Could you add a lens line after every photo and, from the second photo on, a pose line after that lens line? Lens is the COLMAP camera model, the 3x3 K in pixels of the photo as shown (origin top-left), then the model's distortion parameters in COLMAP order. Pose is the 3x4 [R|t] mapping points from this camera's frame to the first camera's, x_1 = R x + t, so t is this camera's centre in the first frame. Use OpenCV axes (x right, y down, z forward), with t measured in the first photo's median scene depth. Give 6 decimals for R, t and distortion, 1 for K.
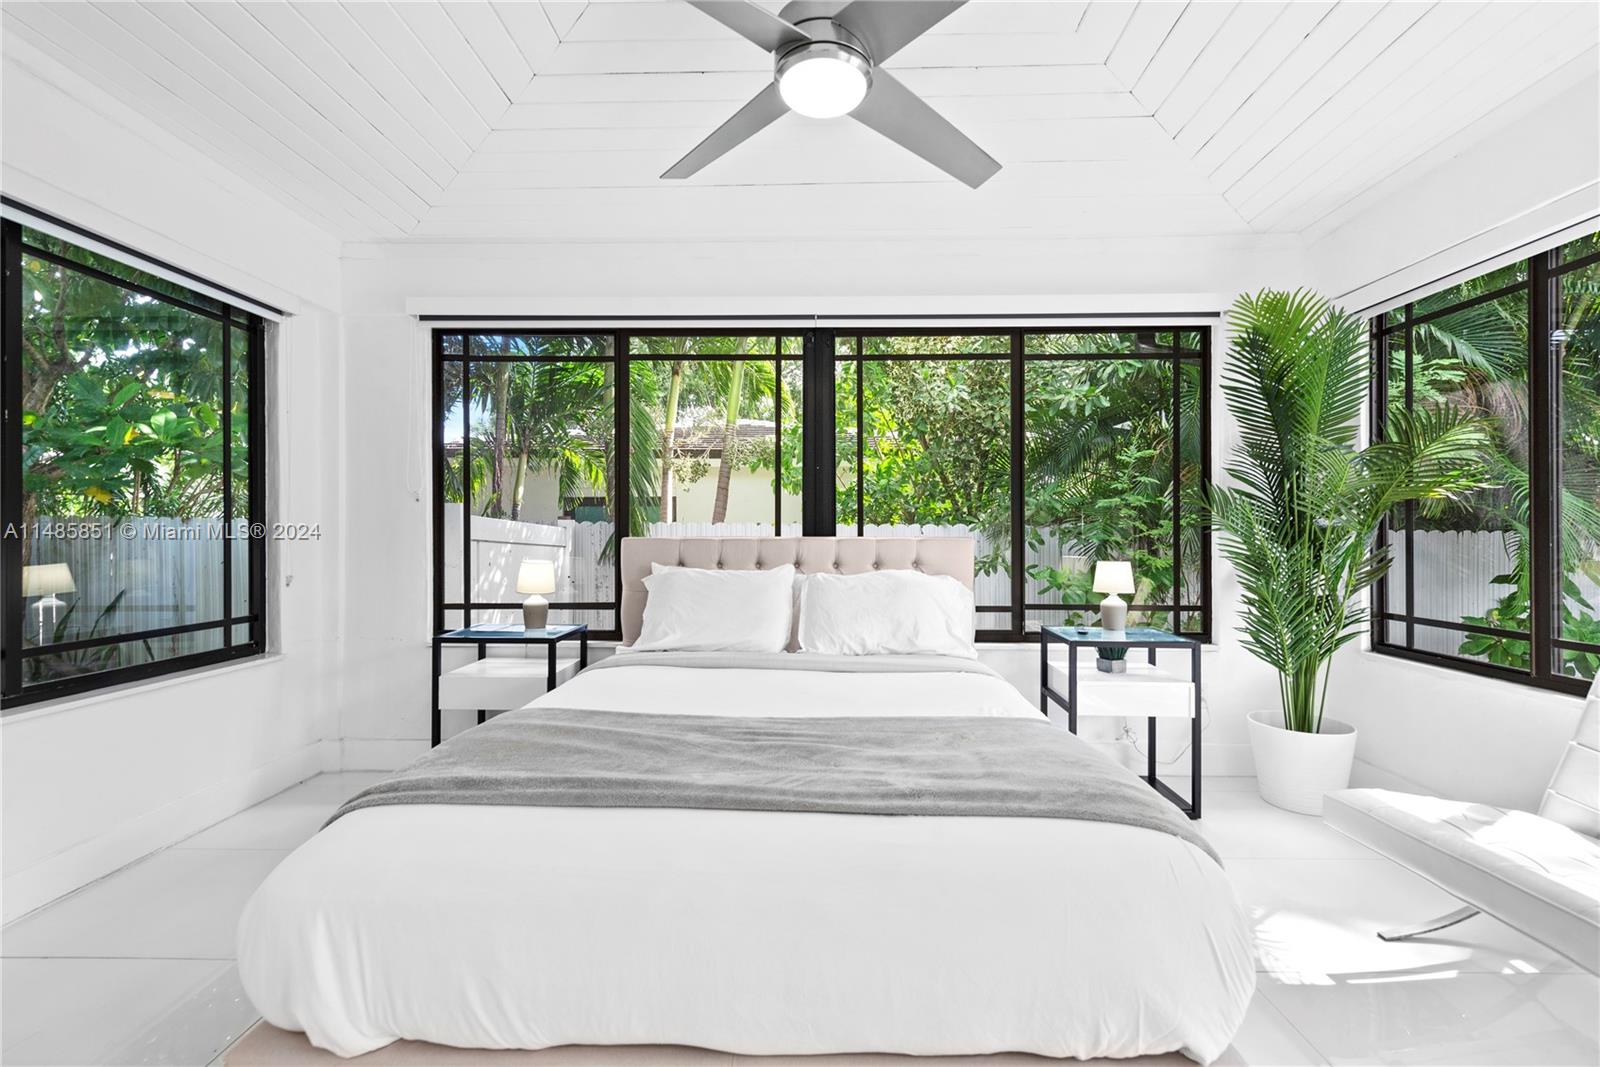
lens RADIAL K [[675.8, 0, 800.3], [0, 675.8, 525.7], [0, 0, 1]] dist [0.003419, 0.001156]
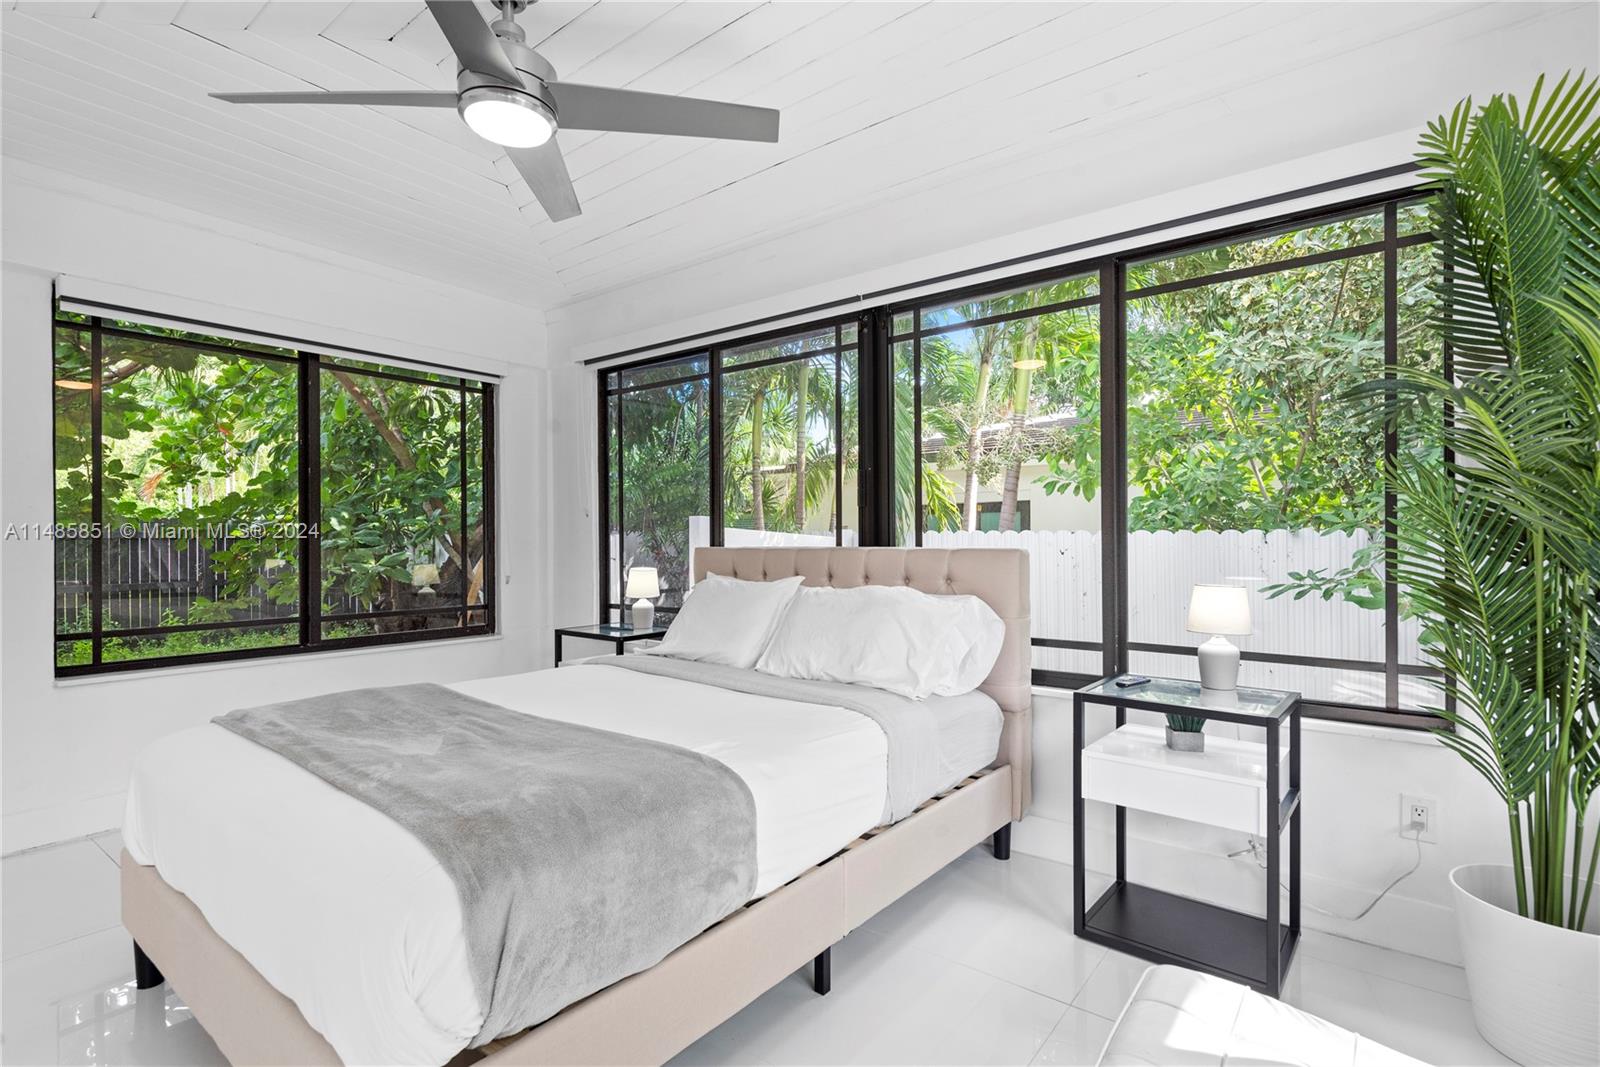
lens RADIAL K [[763.8, 0, 788.0], [0, 763.8, 535.0], [0, 0, 1]] dist [0.000908, 0.000230]
pose [[0.794782, -0.007323, -0.606850, 0.543513], [0.008138, 0.999966, -0.001409, 0.001436], [0.606840, -0.003819, 0.794815, 0.146739]]
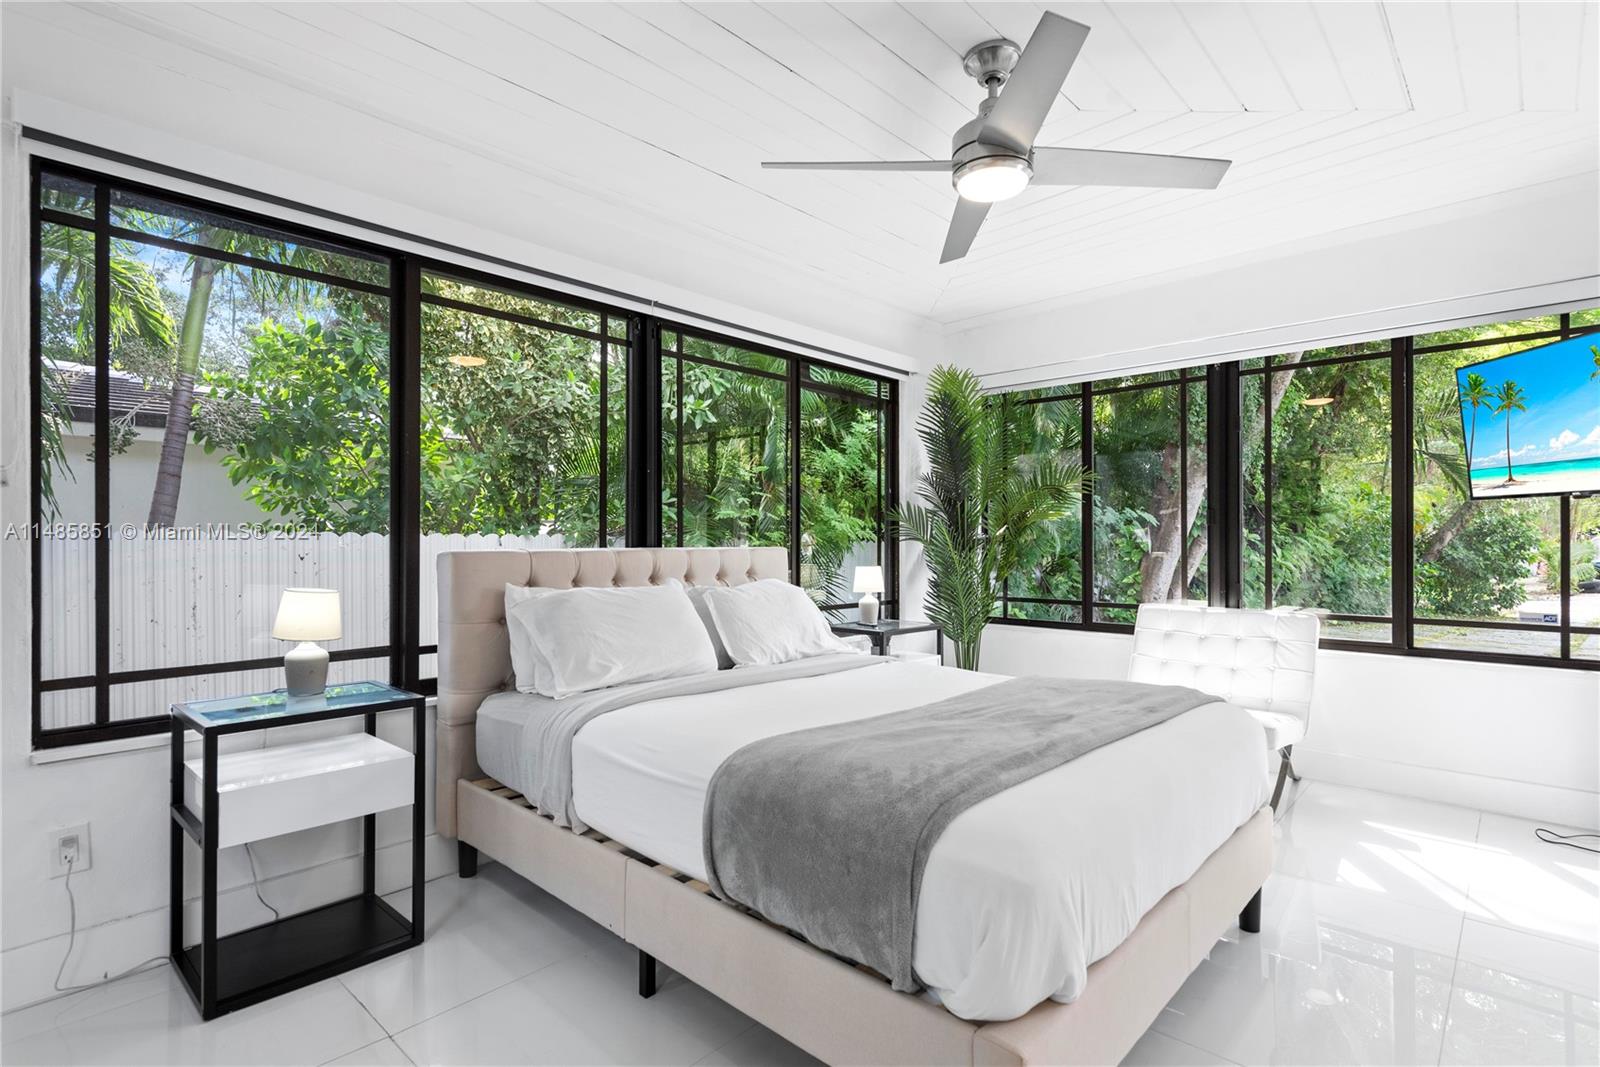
lens RADIAL K [[782.0, 0, 803.4], [0, 782.0, 539.8], [0, 0, 1]] dist [-0.010810, 0.000180]
pose [[0.655779, -0.000453, 0.754953, -0.622576], [-0.004013, 0.999984, 0.004087, 0.000705], [-0.754942, -0.005710, 0.655767, 0.162581]]
